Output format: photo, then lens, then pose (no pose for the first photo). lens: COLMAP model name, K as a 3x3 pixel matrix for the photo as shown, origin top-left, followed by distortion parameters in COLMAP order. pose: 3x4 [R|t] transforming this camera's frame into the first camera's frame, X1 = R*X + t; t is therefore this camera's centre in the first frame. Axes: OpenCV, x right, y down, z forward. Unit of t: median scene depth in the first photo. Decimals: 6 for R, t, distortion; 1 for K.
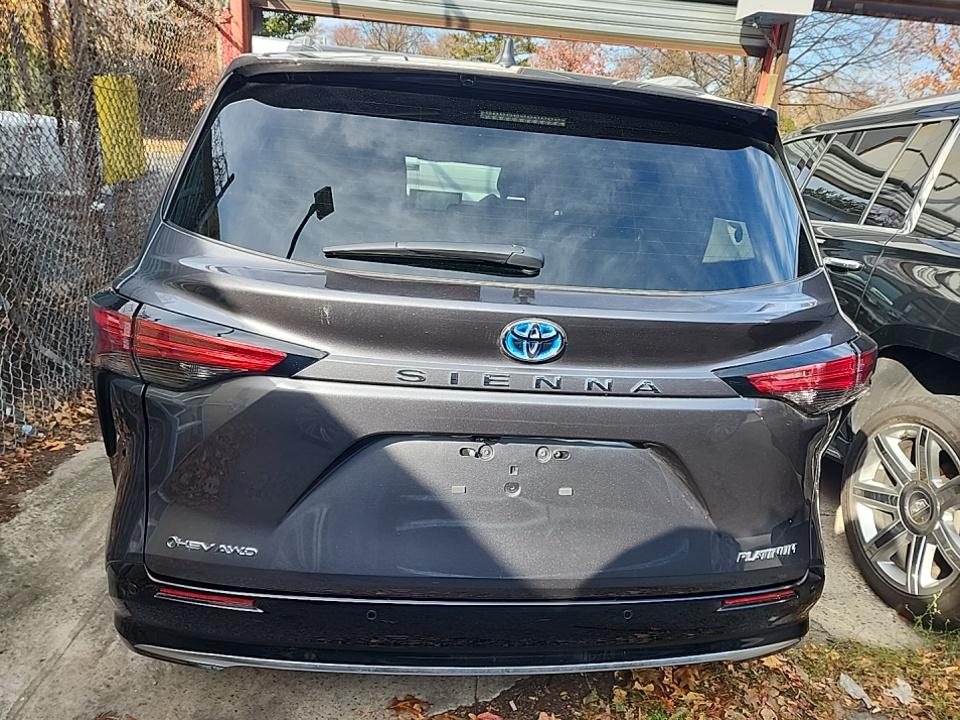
lens RADIAL K [[642.0, 0, 481.9], [0, 642.0, 362.4], [0, 0, 1]] dist [0.058378, -0.039288]
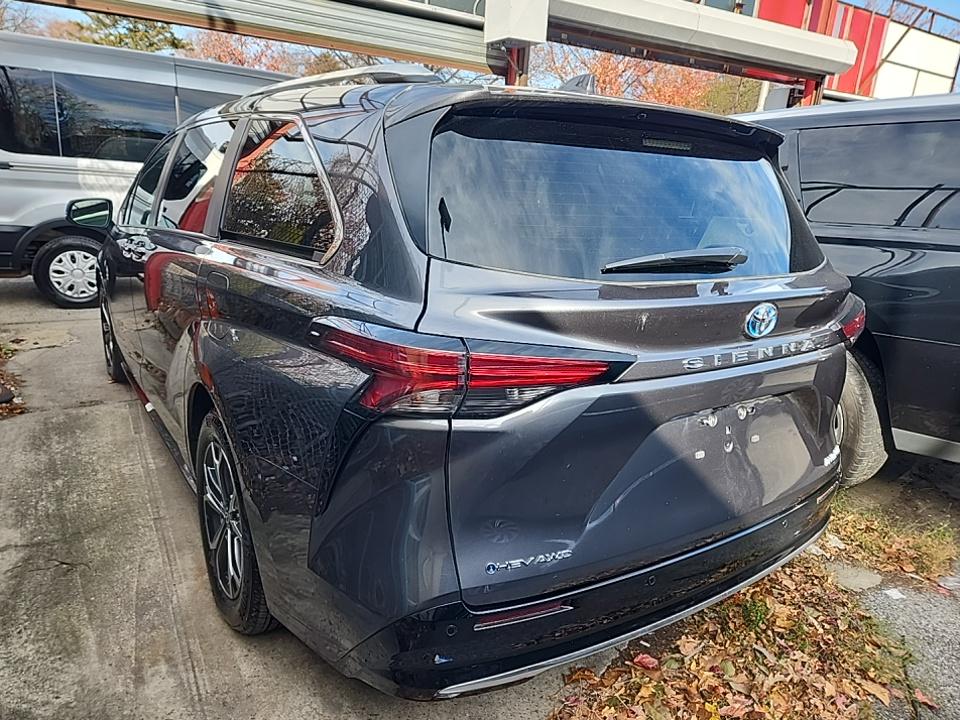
lens RADIAL K [[642.0, 0, 486.5], [0, 642.0, 356.5], [0, 0, 1]] dist [0.058378, -0.039288]
pose [[0.880690, -0.156831, 0.446977, -0.834224], [0.162031, 0.986420, 0.026851, -0.073694], [-0.445118, 0.048776, 0.894142, 0.083296]]
